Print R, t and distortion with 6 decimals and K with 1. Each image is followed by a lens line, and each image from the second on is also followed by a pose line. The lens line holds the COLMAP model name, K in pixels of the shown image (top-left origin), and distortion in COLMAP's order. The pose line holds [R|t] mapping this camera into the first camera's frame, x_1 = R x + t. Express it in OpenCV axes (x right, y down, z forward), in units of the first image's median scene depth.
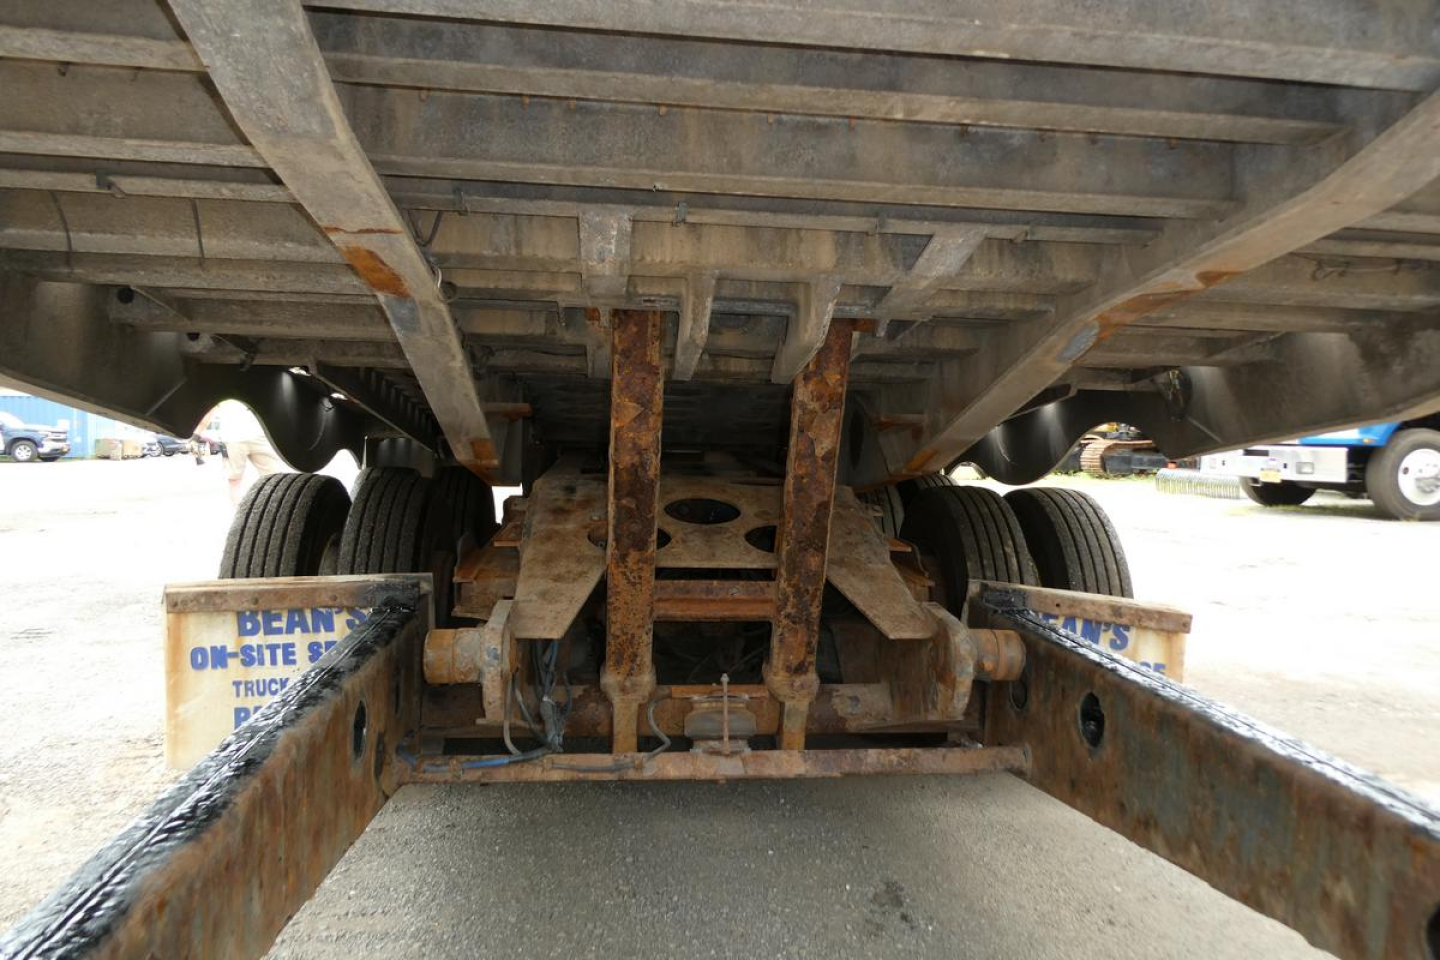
lens RADIAL K [[1043.3, 0, 723.5], [0, 1043.3, 472.3], [0, 0, 1]] dist [-0.002268, 0.028288]
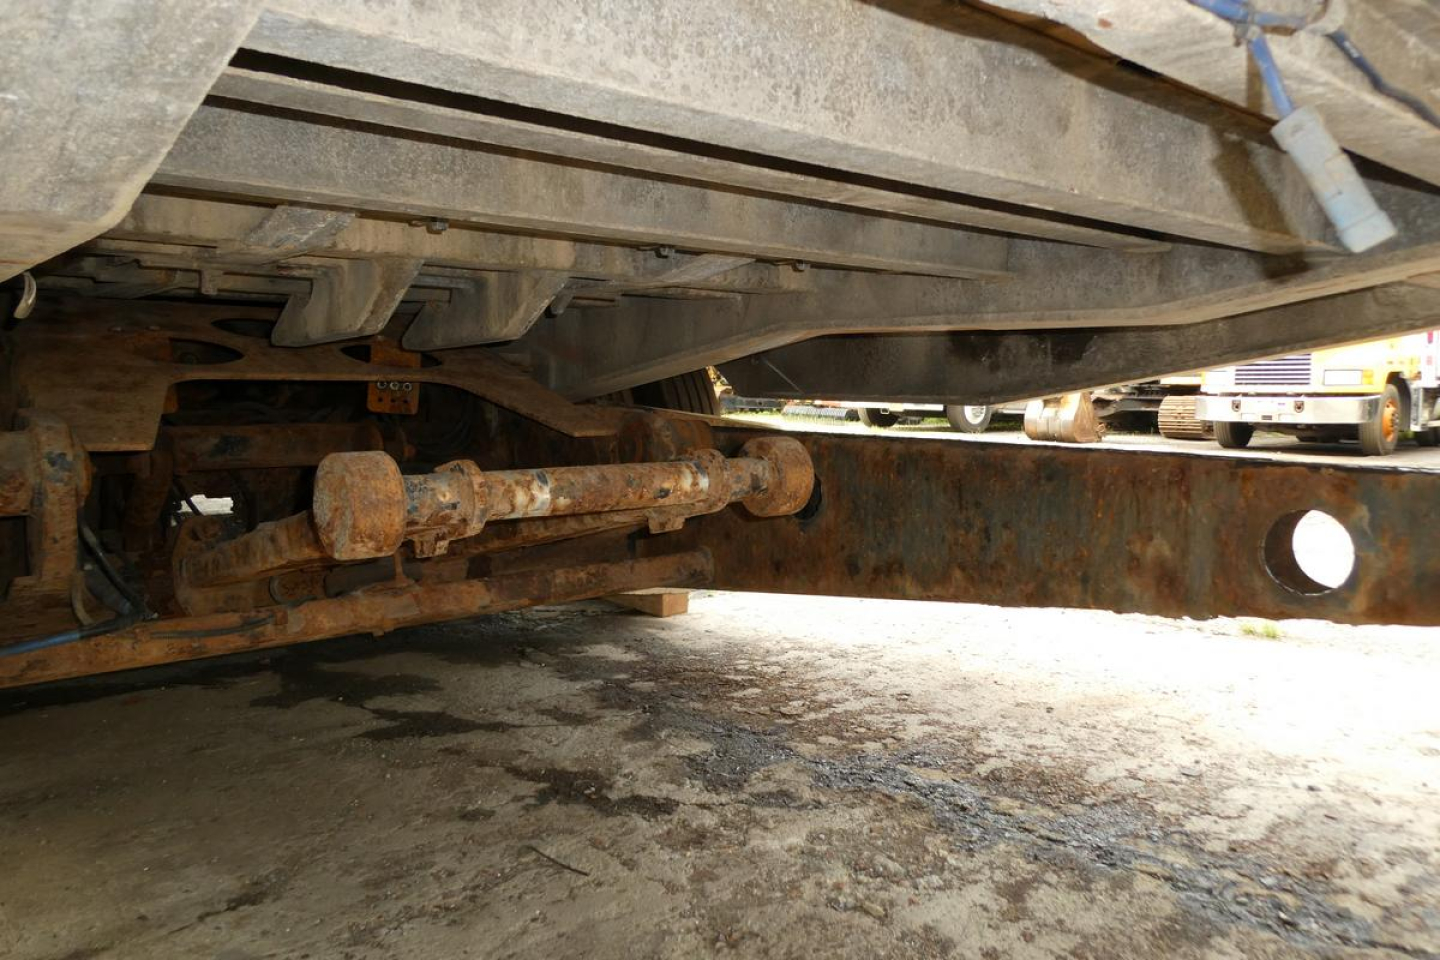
lens RADIAL K [[1043.3, 0, 723.5], [0, 1043.3, 472.3], [0, 0, 1]] dist [-0.002268, 0.028288]
pose [[0.837481, -0.064870, 0.542602, -0.195171], [0.042991, 0.997673, 0.052921, 0.139658], [-0.544772, -0.020994, 0.838321, 0.197347]]
